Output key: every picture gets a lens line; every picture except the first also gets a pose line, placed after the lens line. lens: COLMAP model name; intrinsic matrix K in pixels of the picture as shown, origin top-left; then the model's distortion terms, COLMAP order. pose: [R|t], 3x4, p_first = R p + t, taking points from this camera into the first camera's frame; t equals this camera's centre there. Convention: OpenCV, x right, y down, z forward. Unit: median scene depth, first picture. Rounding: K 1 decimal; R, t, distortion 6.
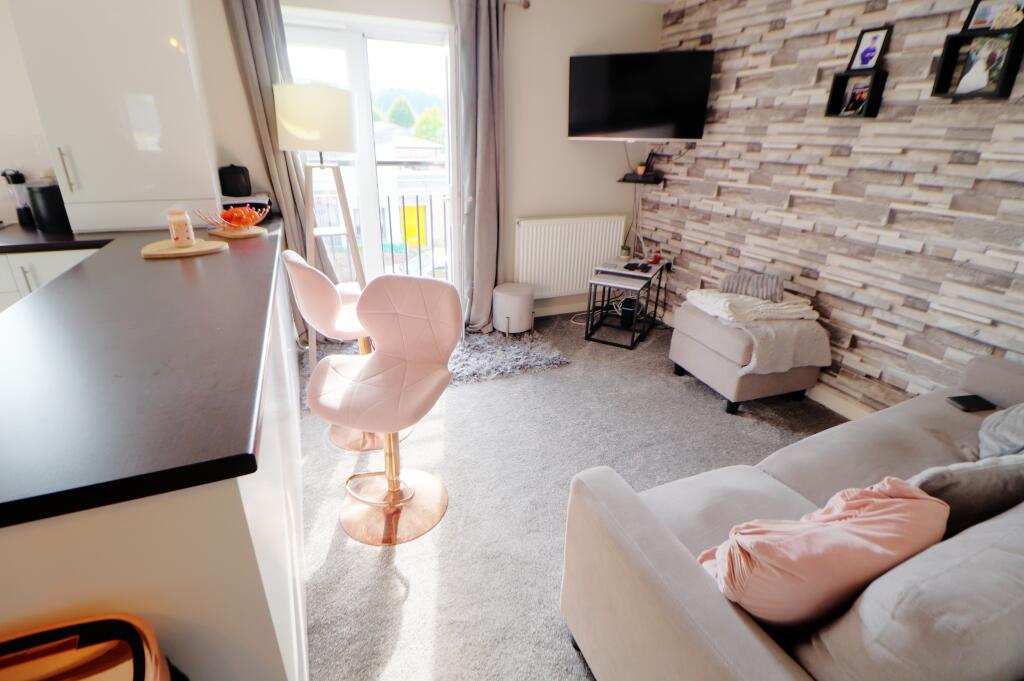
lens RADIAL K [[471.8, 0, 516.5], [0, 471.8, 319.3], [0, 0, 1]] dist [-0.004188, -0.012309]
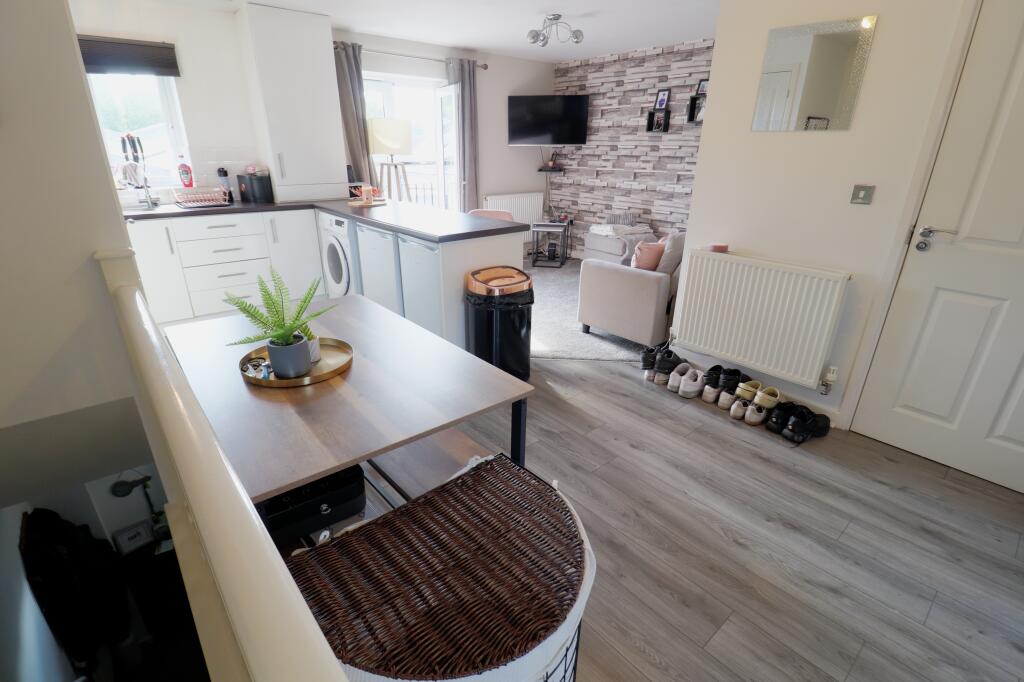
lens RADIAL K [[478.7, 0, 504.3], [0, 478.7, 345.8], [0, 0, 1]] dist [0.003048, -0.011442]
pose [[0.960738, -0.122663, 0.248870, -0.526805], [0.115237, 0.992352, 0.044246, 0.305585], [-0.252394, -0.013830, 0.967526, -0.809637]]
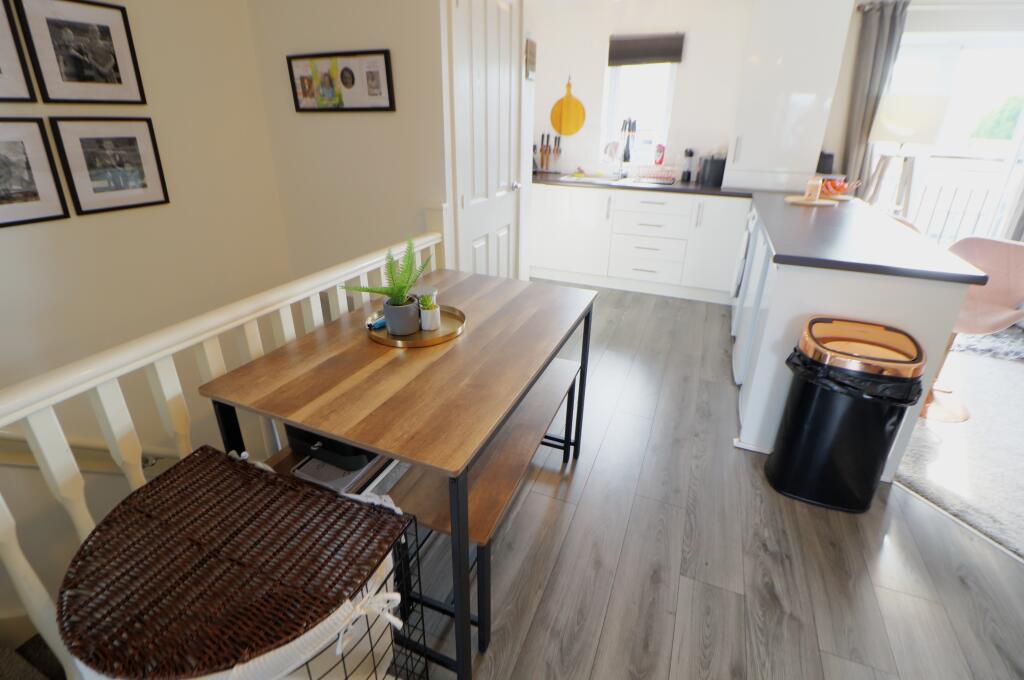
lens RADIAL K [[471.8, 0, 516.5], [0, 471.8, 318.8], [0, 0, 1]] dist [-0.004188, -0.012309]
pose [[0.692504, 0.260056, -0.672911, -0.157261], [-0.254057, 0.960924, 0.109909, 0.221925], [0.675199, 0.094845, 0.731512, -0.576197]]
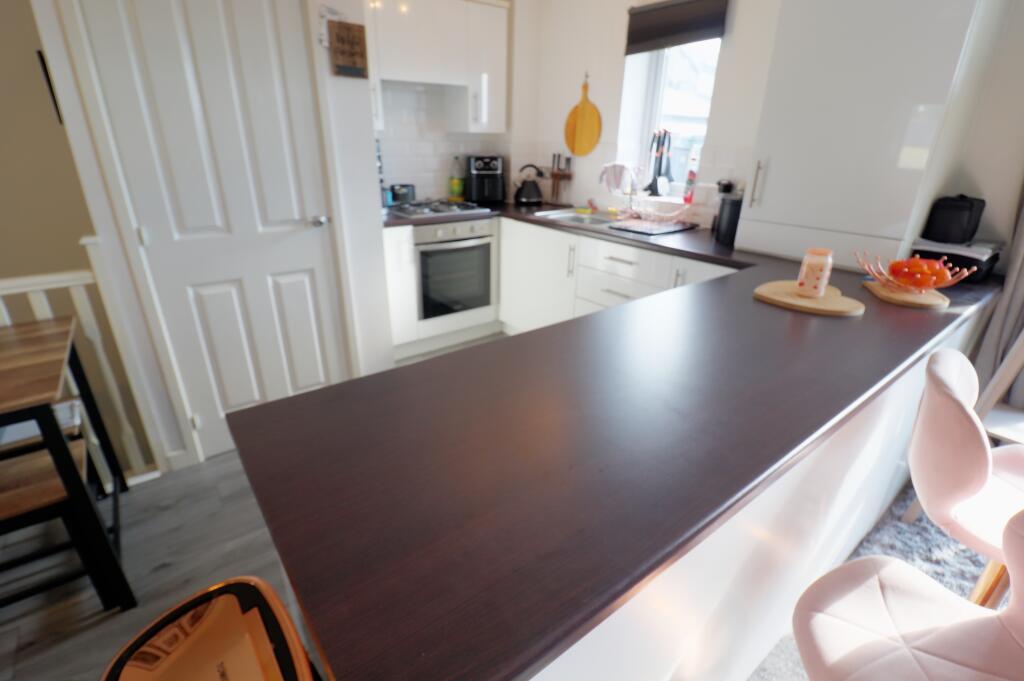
lens RADIAL K [[478.7, 0, 504.3], [0, 478.7, 345.3], [0, 0, 1]] dist [0.003048, -0.011442]
pose [[0.231185, 0.365122, -0.901798, -0.061601], [-0.354647, 0.894758, 0.271354, -0.088807], [0.905969, 0.257087, 0.336344, 0.228840]]
